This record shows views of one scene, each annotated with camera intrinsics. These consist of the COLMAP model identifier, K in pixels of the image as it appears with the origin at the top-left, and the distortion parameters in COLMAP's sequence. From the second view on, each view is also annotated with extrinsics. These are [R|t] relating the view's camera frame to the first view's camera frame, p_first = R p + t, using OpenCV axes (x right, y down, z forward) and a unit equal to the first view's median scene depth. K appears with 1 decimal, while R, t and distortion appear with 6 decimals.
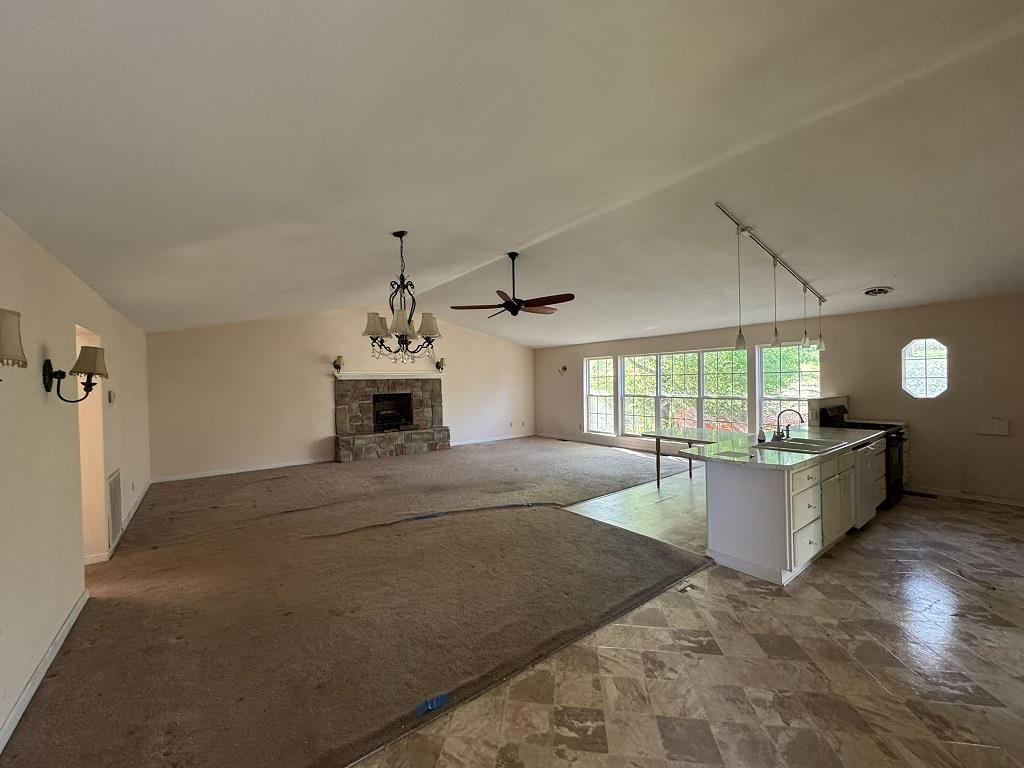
lens RADIAL K [[406.6, 0, 511.4], [0, 406.6, 382.9], [0, 0, 1]] dist [-0.009631, -0.000072]
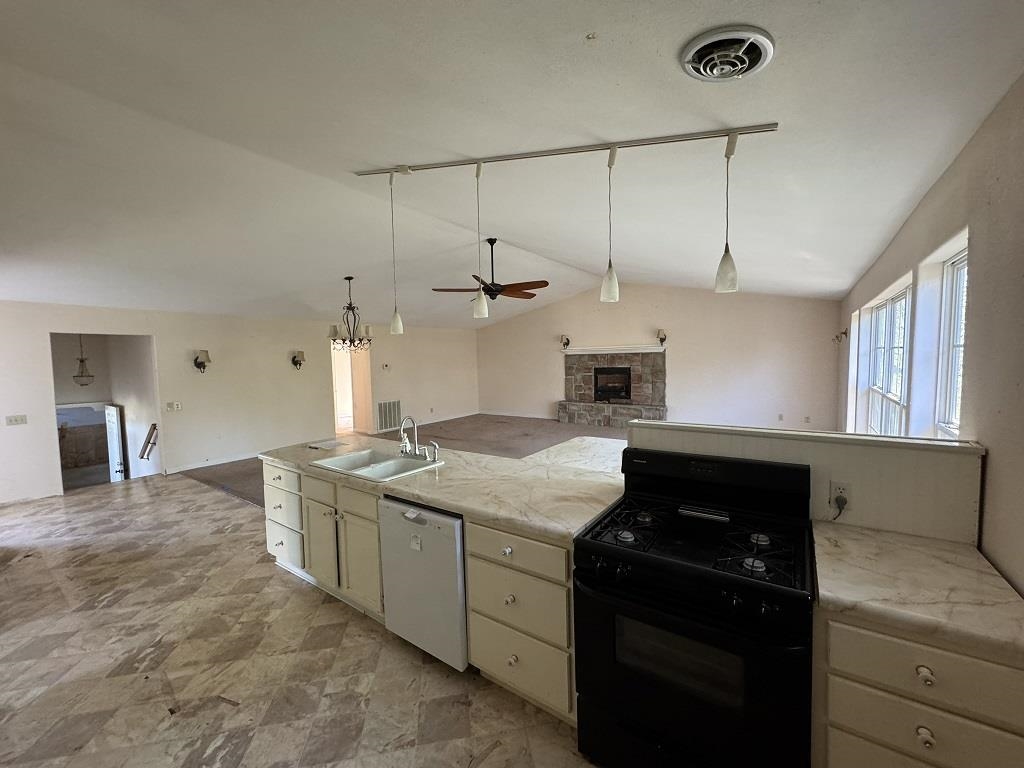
lens RADIAL K [[406.6, 0, 511.4], [0, 406.6, 382.9], [0, 0, 1]] dist [-0.009631, -0.000072]
pose [[0.312582, 0.071643, -0.947185, 0.668432], [0.013025, 0.996735, 0.079689, -0.022328], [0.949801, -0.037246, 0.310629, 0.457749]]
